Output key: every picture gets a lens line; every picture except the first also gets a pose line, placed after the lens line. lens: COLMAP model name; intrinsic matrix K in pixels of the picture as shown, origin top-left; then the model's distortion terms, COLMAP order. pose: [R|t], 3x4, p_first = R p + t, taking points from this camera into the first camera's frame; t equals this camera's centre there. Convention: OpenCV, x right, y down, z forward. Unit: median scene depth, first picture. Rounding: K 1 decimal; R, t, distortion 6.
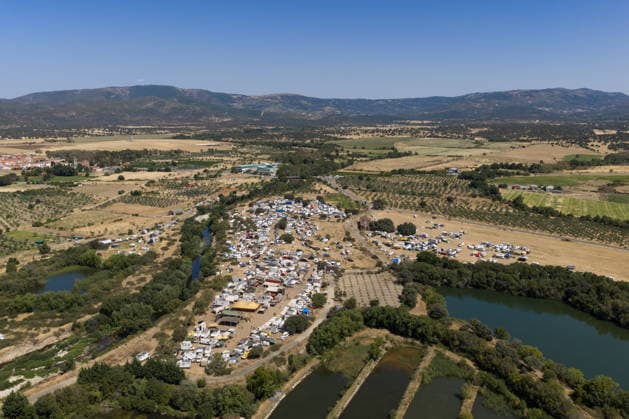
lens RADIAL K [[518.0, 0, 314.5], [0, 518.0, 209.5], [0, 0, 1]] dist [0.025665, -0.054671]
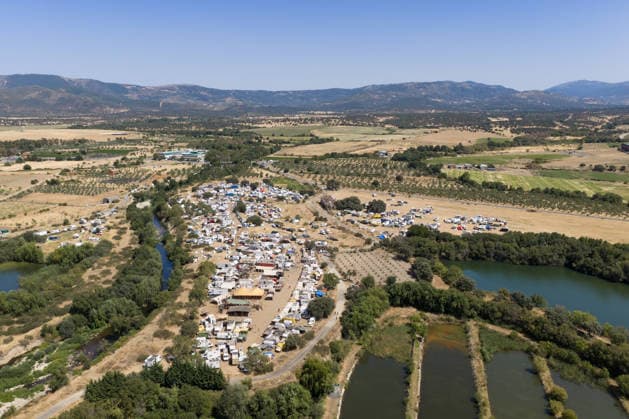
lens RADIAL K [[518.0, 0, 314.5], [0, 518.0, 209.5], [0, 0, 1]] dist [0.025665, -0.054671]
pose [[0.981858, -0.038686, 0.185631, -0.110181], [0.036044, 0.999195, 0.017588, 0.022137], [-0.186162, -0.010578, 0.982462, 0.081895]]
